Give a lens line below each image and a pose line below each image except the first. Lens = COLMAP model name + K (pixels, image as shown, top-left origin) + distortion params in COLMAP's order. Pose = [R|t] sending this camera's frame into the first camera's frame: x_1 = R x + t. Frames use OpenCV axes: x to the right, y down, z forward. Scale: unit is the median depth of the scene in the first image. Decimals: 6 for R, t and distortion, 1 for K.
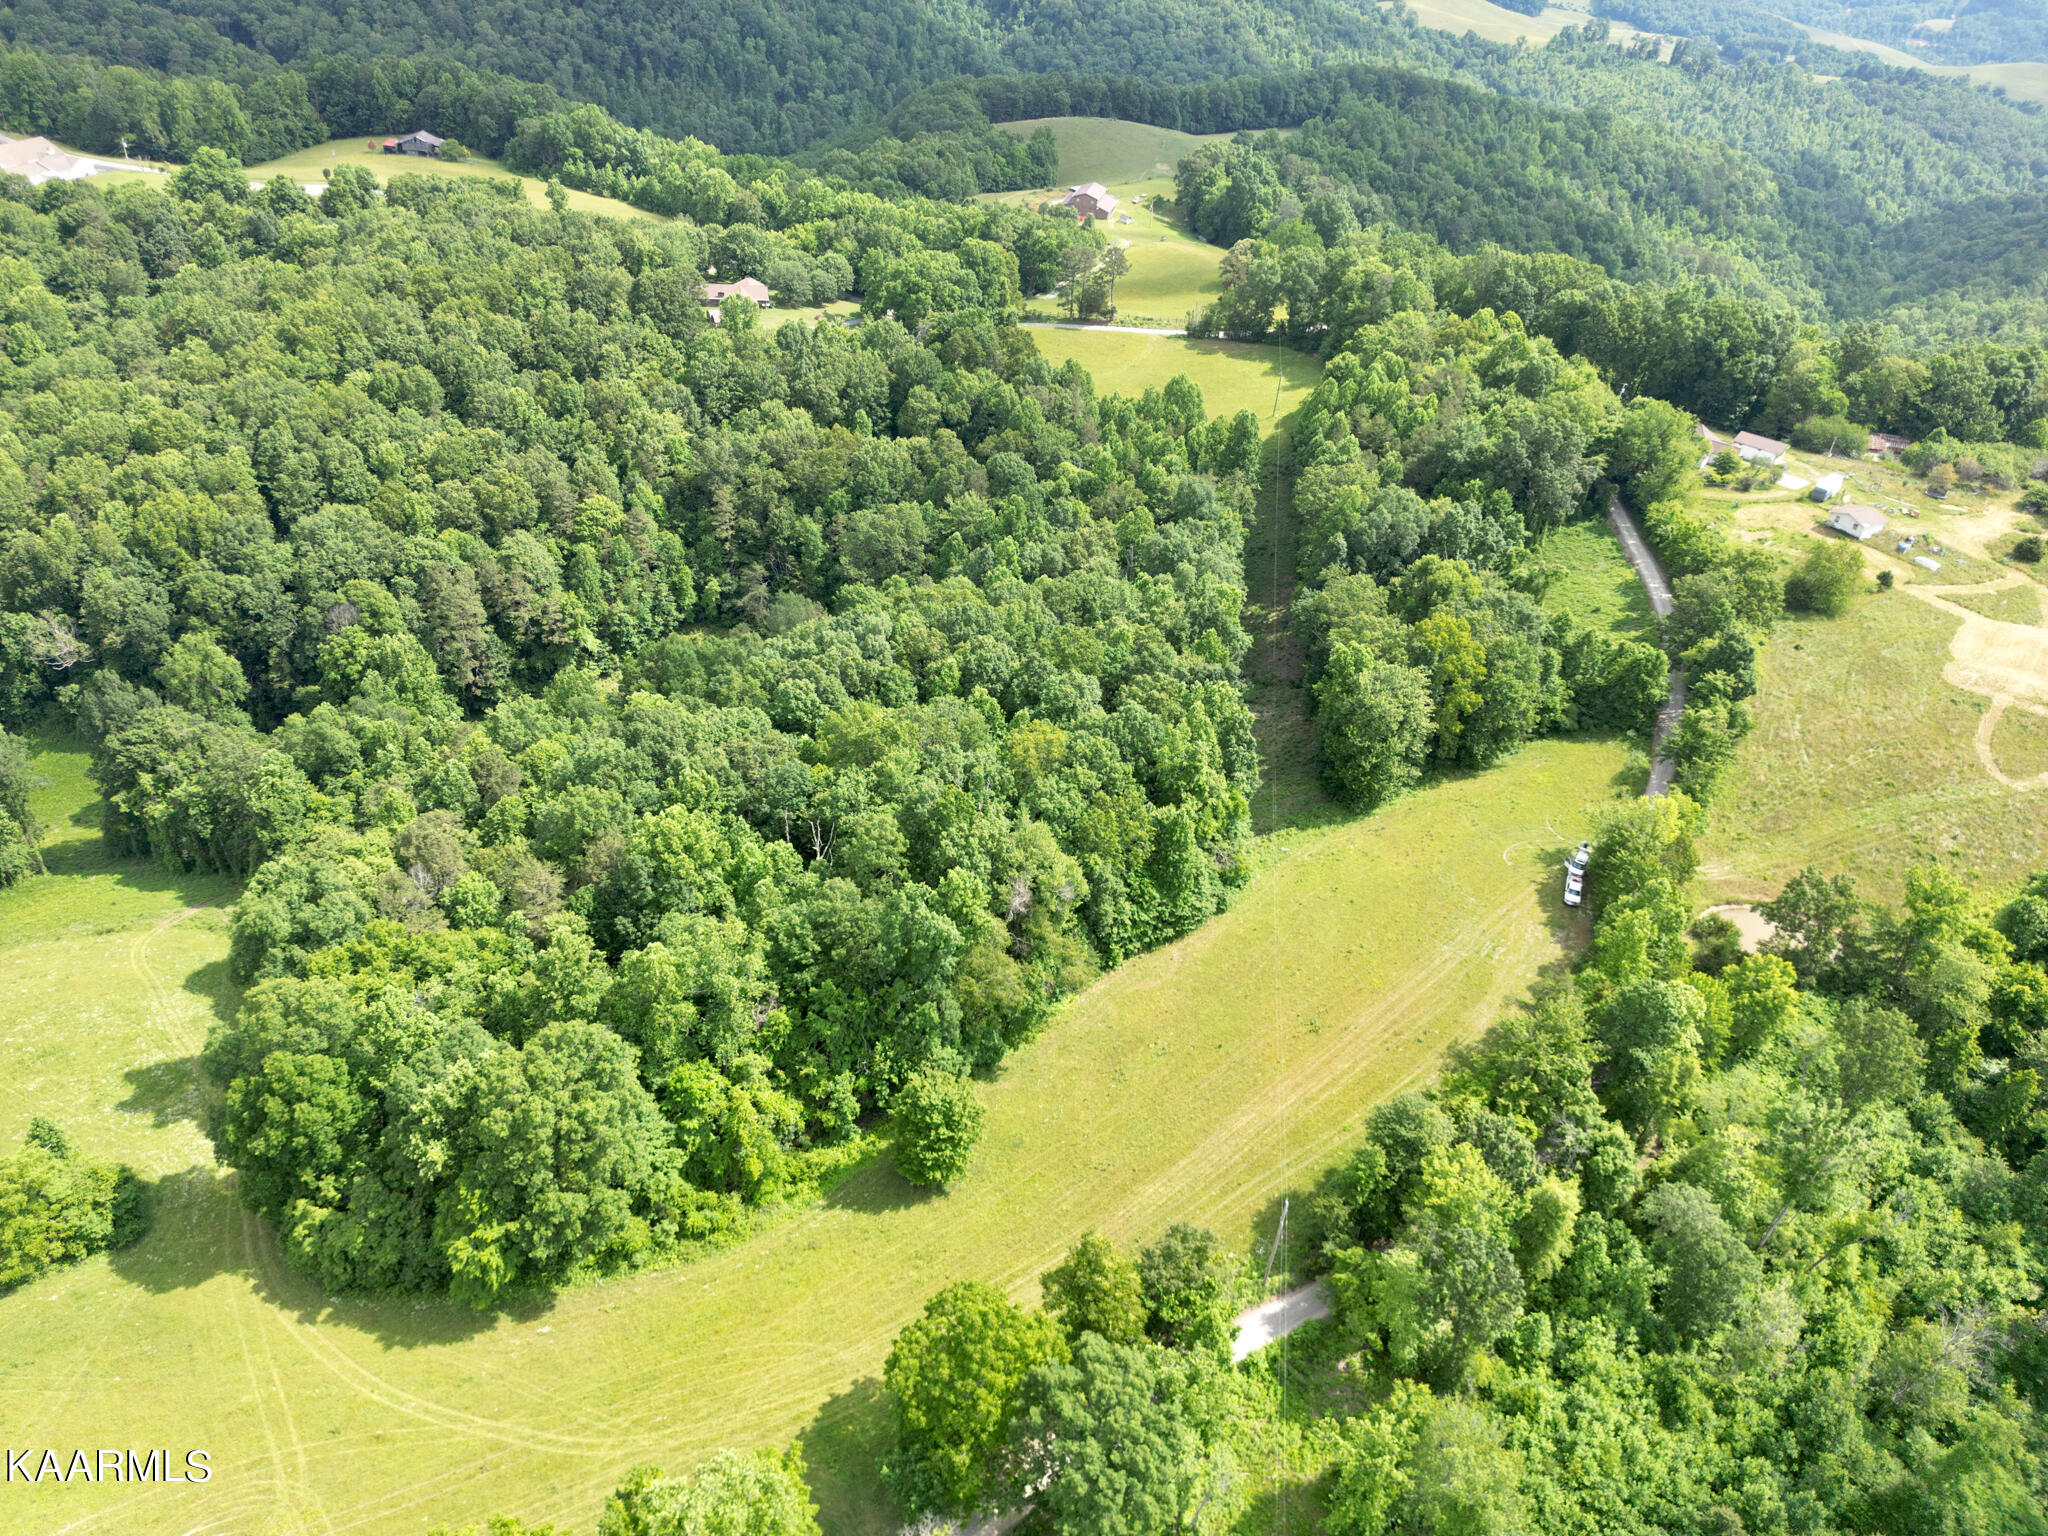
lens RADIAL K [[1438.5, 0, 1020.6], [0, 1438.5, 766.6], [0, 0, 1]] dist [0.067787, -0.061357]
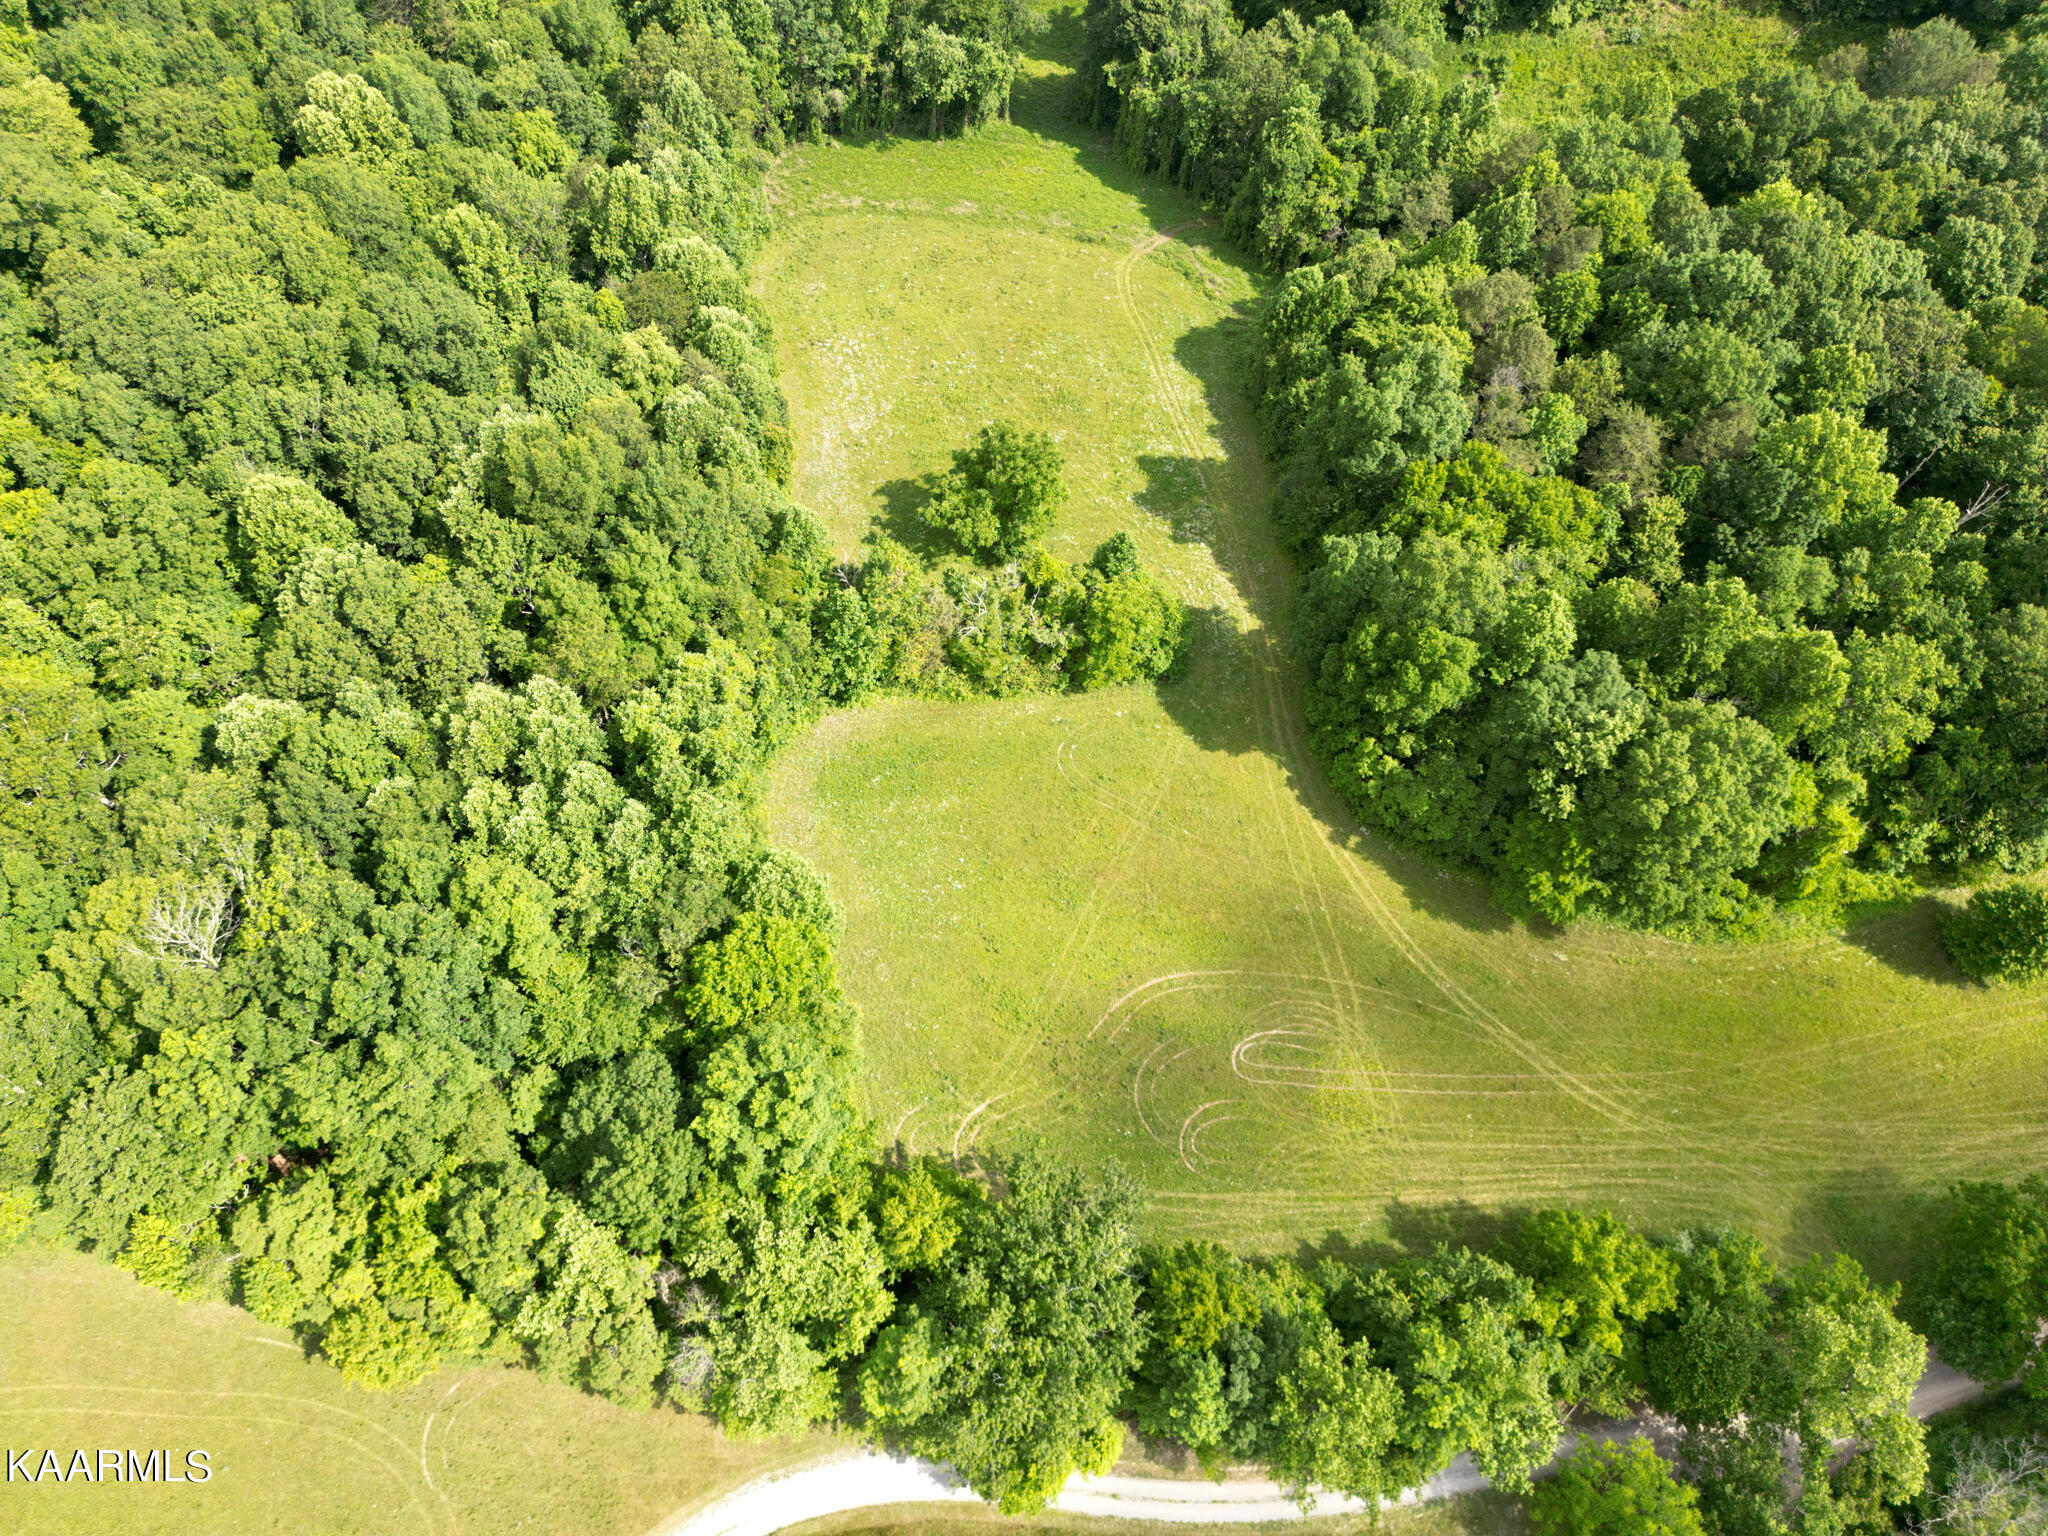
lens RADIAL K [[1438.5, 0, 1023.9], [0, 1438.5, 773.3], [0, 0, 1]] dist [0.067787, -0.061357]
pose [[0.889644, 0.417176, -0.185736, -0.324456], [-0.265652, 0.803621, 0.532562, -0.098694], [0.371434, -0.424449, 0.825760, 0.044755]]
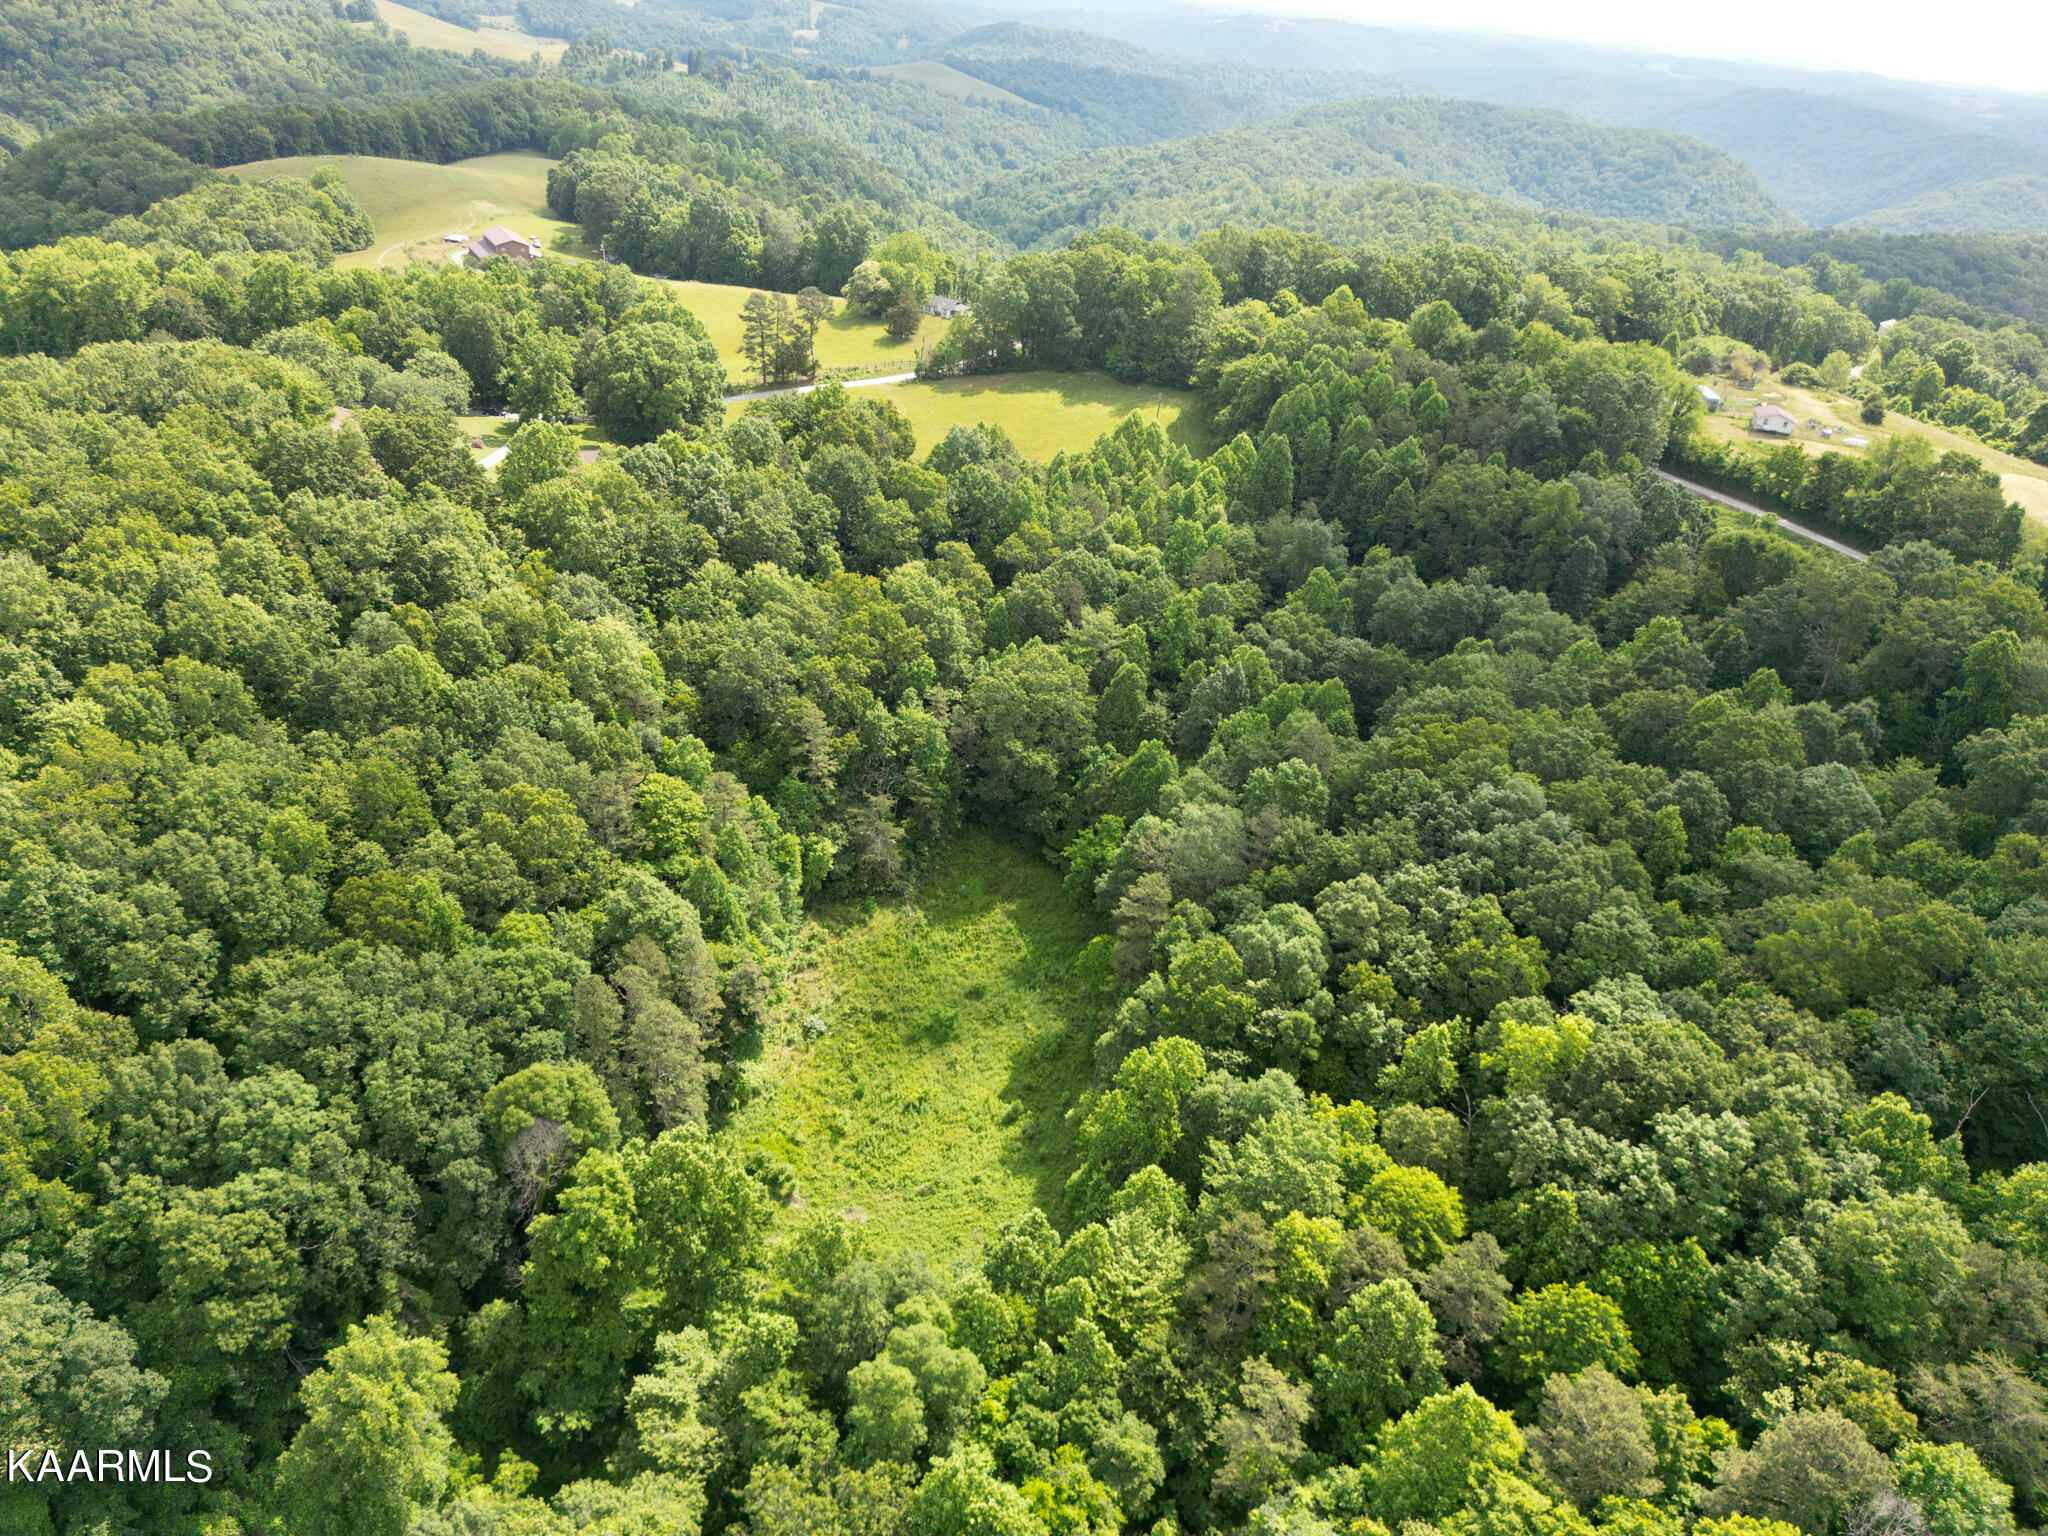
lens RADIAL K [[1438.5, 0, 1029.9], [0, 1438.5, 768.4], [0, 0, 1]] dist [0.067787, -0.061357]
pose [[0.767255, -0.321073, 0.555186, -0.676880], [0.328199, 0.940290, 0.090222, -0.257214], [-0.551004, 0.112988, 0.826818, 0.552465]]
